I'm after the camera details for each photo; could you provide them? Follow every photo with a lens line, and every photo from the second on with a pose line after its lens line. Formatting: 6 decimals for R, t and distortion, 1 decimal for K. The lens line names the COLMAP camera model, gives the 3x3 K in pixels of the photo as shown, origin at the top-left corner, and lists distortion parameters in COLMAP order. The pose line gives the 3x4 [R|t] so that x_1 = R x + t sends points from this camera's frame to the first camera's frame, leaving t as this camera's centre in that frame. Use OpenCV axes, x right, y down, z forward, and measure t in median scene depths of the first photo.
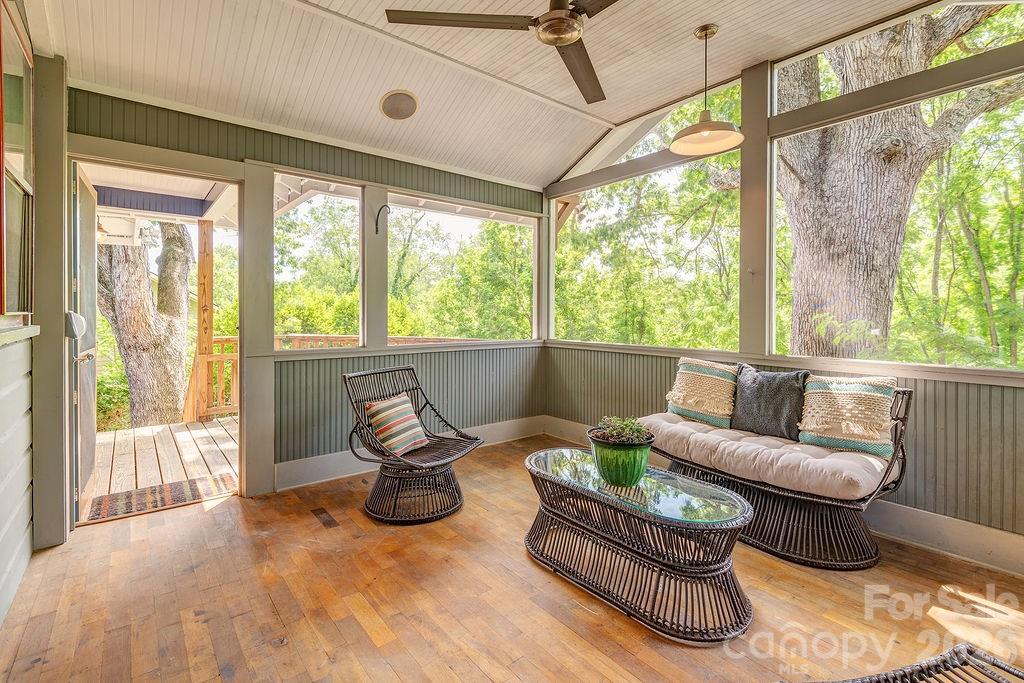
lens RADIAL K [[476.3, 0, 515.6], [0, 476.3, 310.0], [0, 0, 1]] dist [-0.000521, -0.000652]
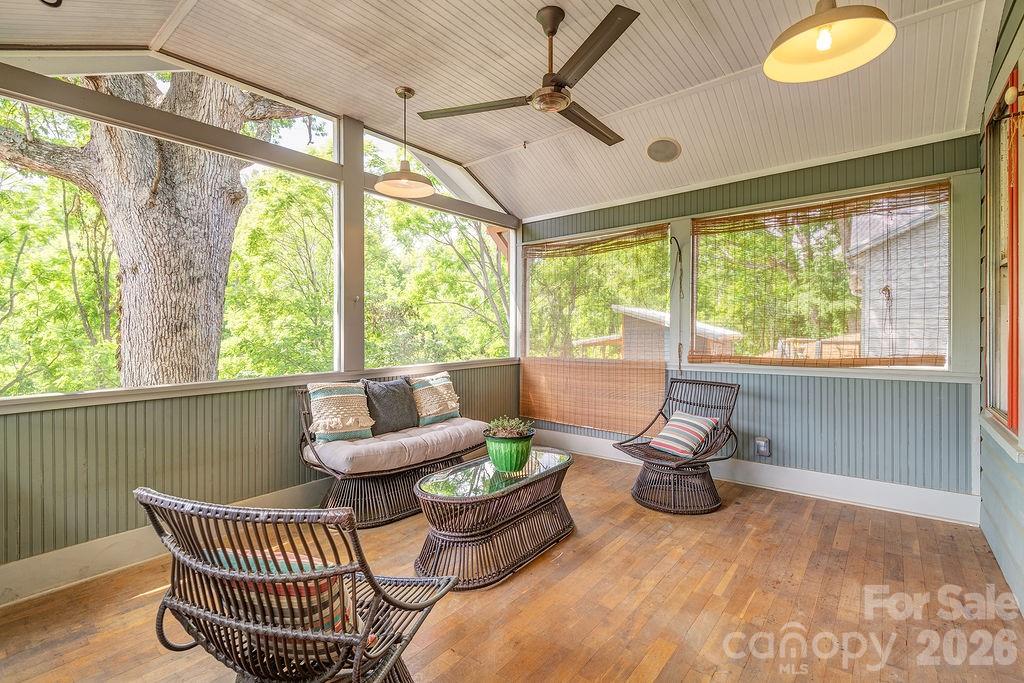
lens RADIAL K [[472.3, 0, 514.4], [0, 472.3, 329.3], [0, 0, 1]] dist [-0.003987, -0.001246]
pose [[-0.222318, 0.002805, 0.974970, -0.784039], [0.010013, 0.999950, -0.000593, -0.002796], [-0.974923, 0.009631, -0.222335, 1.000508]]
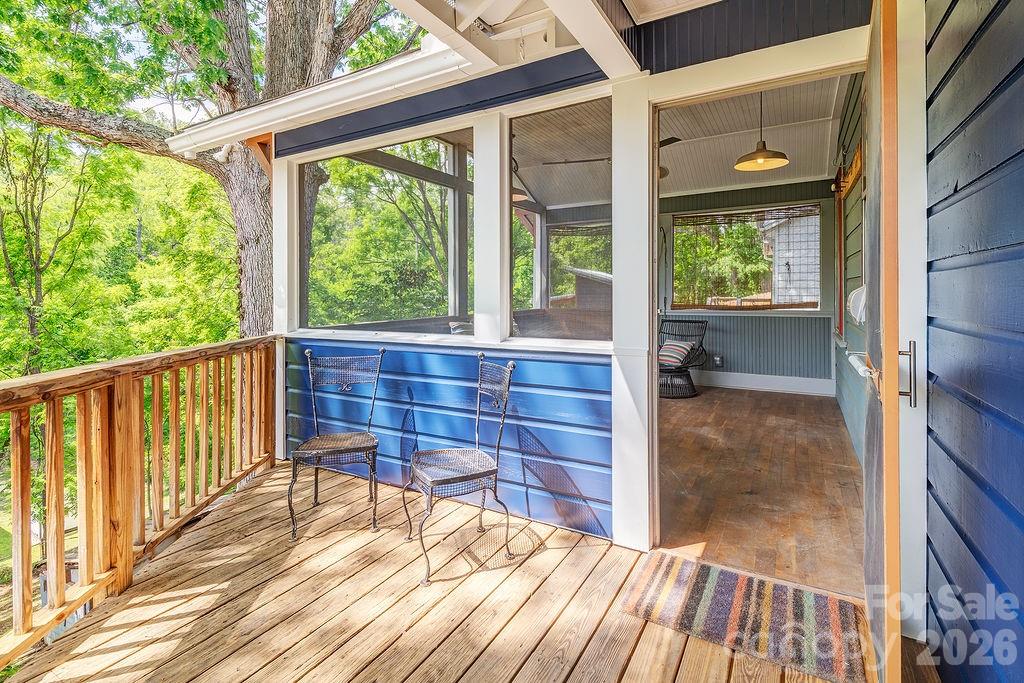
lens RADIAL K [[485.5, 0, 512.6], [0, 485.5, 285.4], [0, 0, 1]] dist [0.001023, -0.000278]
pose [[-0.360980, 0.009054, 0.932530, -1.363504], [0.008205, 0.999945, -0.006533, 0.000719], [-0.932537, 0.005293, -0.361034, 1.691585]]
